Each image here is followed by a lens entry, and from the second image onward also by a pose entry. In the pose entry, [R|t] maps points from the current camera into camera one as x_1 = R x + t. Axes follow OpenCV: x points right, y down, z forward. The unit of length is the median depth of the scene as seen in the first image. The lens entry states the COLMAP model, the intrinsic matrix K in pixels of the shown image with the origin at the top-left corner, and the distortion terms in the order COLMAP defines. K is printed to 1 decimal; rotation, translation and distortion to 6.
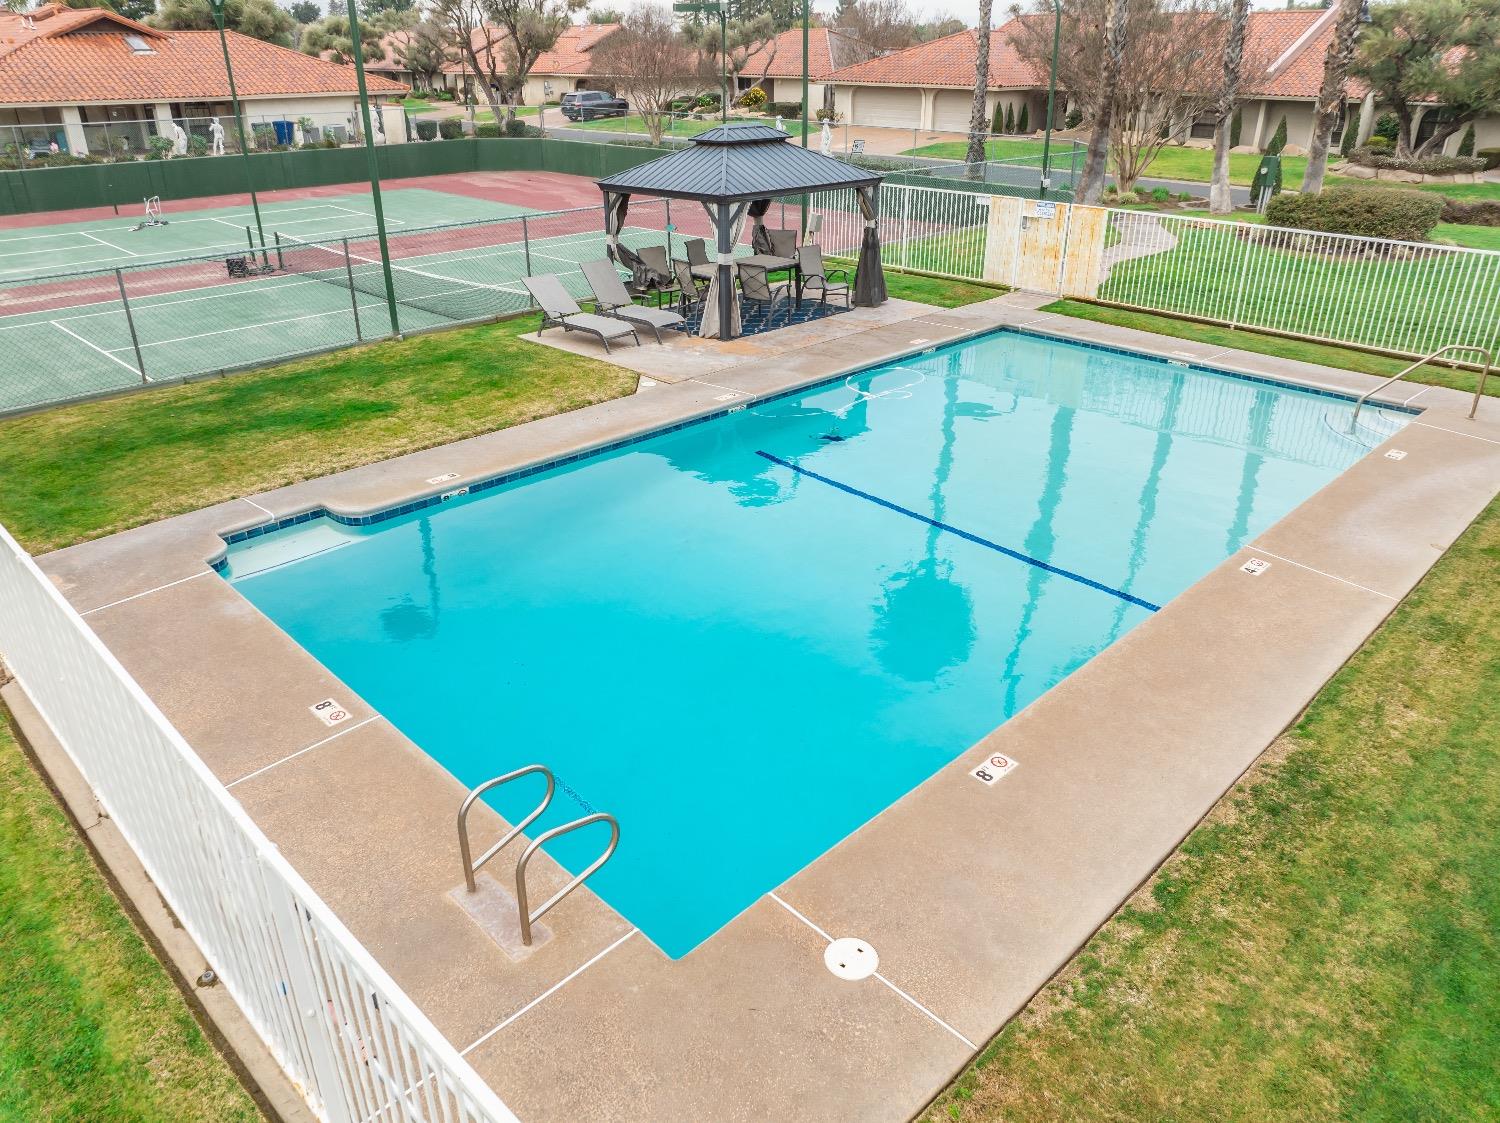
lens RADIAL K [[1041.9, 0, 750.0], [0, 1041.9, 561.5], [0, 0, 1]] dist [-0.033880, -0.002996]
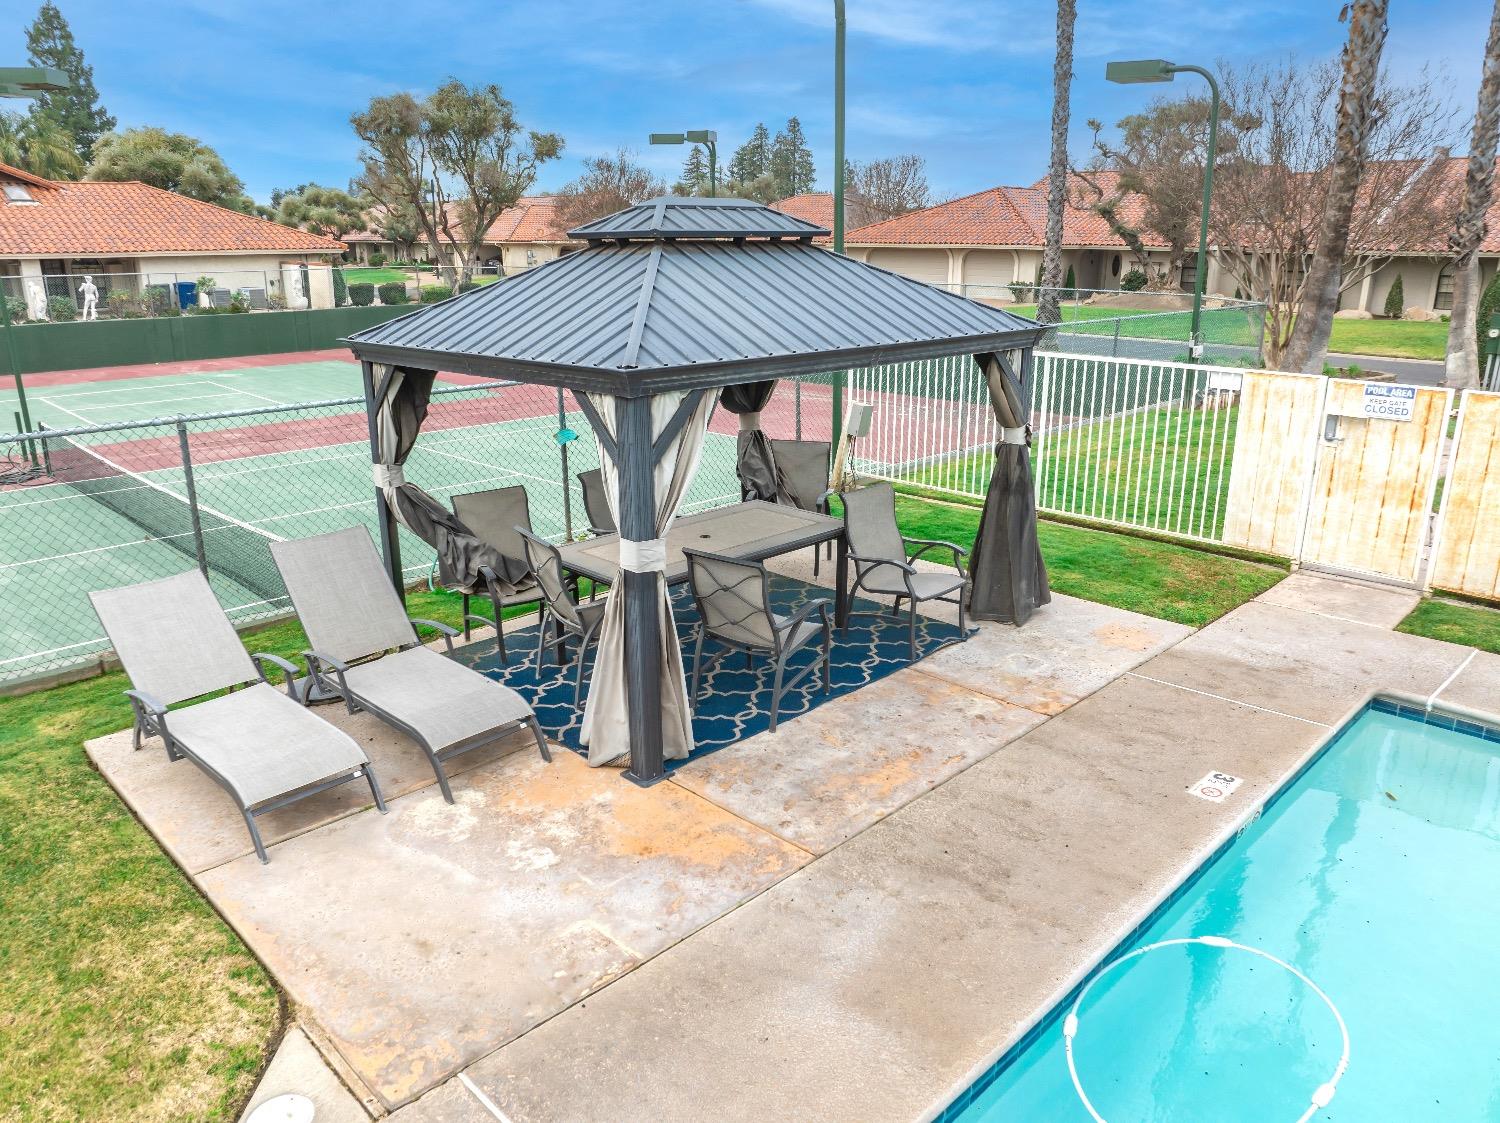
lens RADIAL K [[1068.3, 0, 750.0], [0, 1068.3, 561.5], [0, 0, 1]] dist [-0.066492, 0.051721]
pose [[0.999996, -0.000060, -0.002781, 0.010119], [-0.000385, 0.987165, -0.159702, -0.197278], [0.002755, 0.159702, 0.987161, 0.557201]]
